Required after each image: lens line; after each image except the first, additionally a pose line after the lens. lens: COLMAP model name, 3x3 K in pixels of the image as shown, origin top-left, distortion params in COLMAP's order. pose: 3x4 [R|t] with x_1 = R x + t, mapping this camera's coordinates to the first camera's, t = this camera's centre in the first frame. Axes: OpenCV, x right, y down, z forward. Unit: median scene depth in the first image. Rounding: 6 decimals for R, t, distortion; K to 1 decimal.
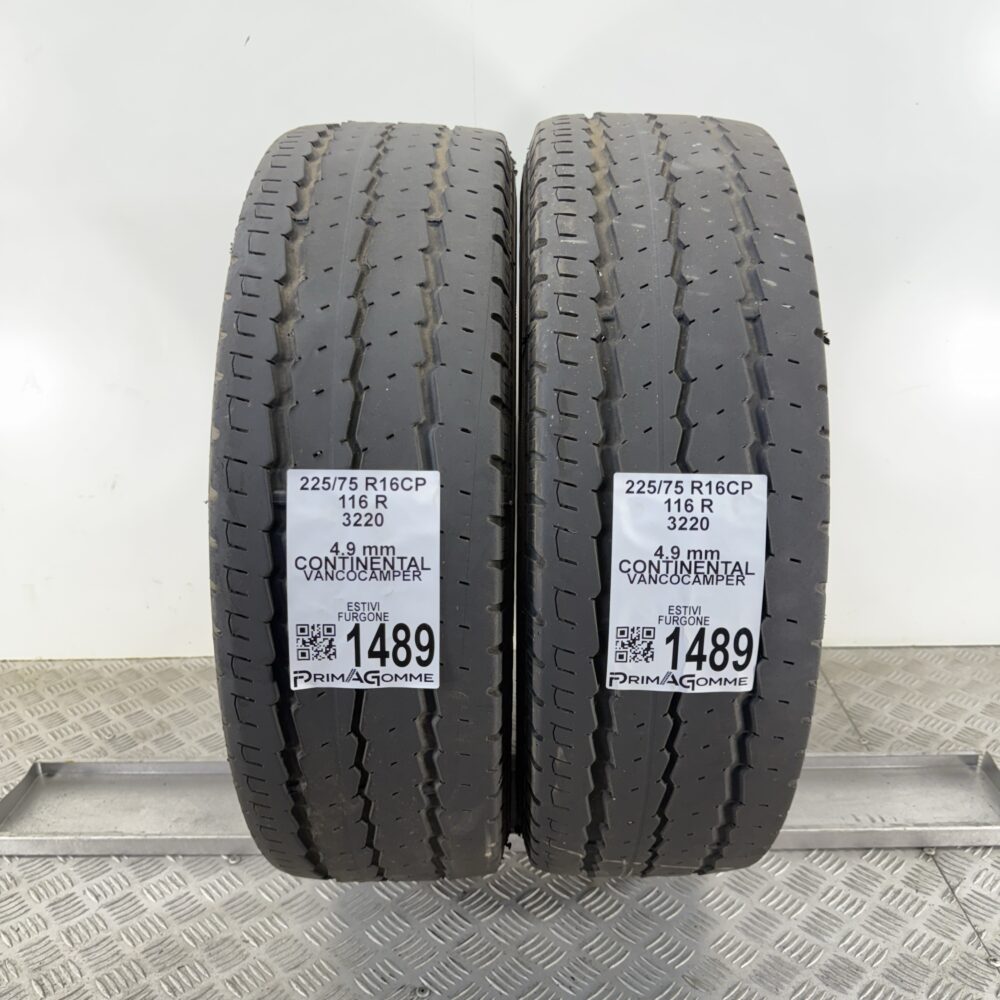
lens RADIAL K [[949.8, 0, 500.0], [0, 949.8, 500.0], [0, 0, 1]] dist [0.110109, -0.265352]
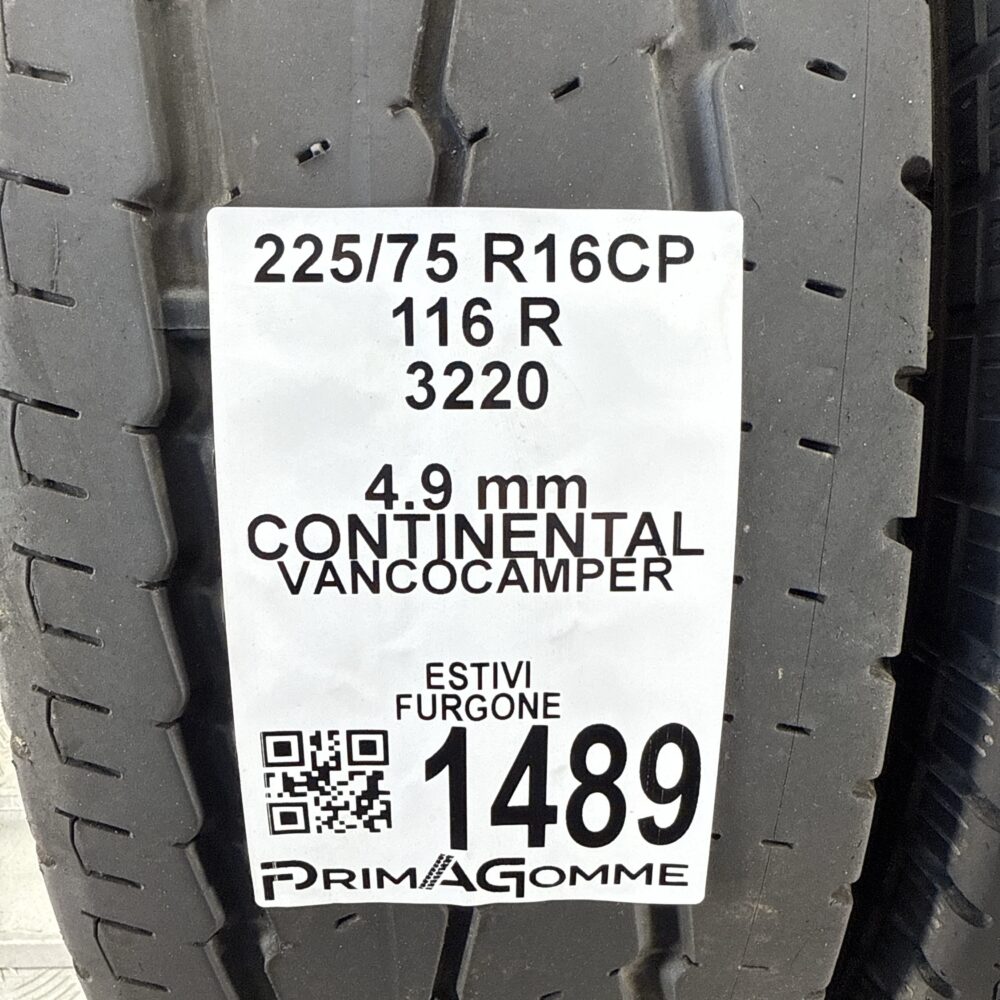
lens RADIAL K [[962.3, 0, 500.0], [0, 962.3, 500.0], [0, 0, 1]] dist [0.008329, -0.002636]
pose [[0.999934, -0.011292, -0.001957, -0.135779], [0.011429, 0.995170, 0.097498, 0.026549], [0.000846, -0.097514, 0.995234, 0.702790]]
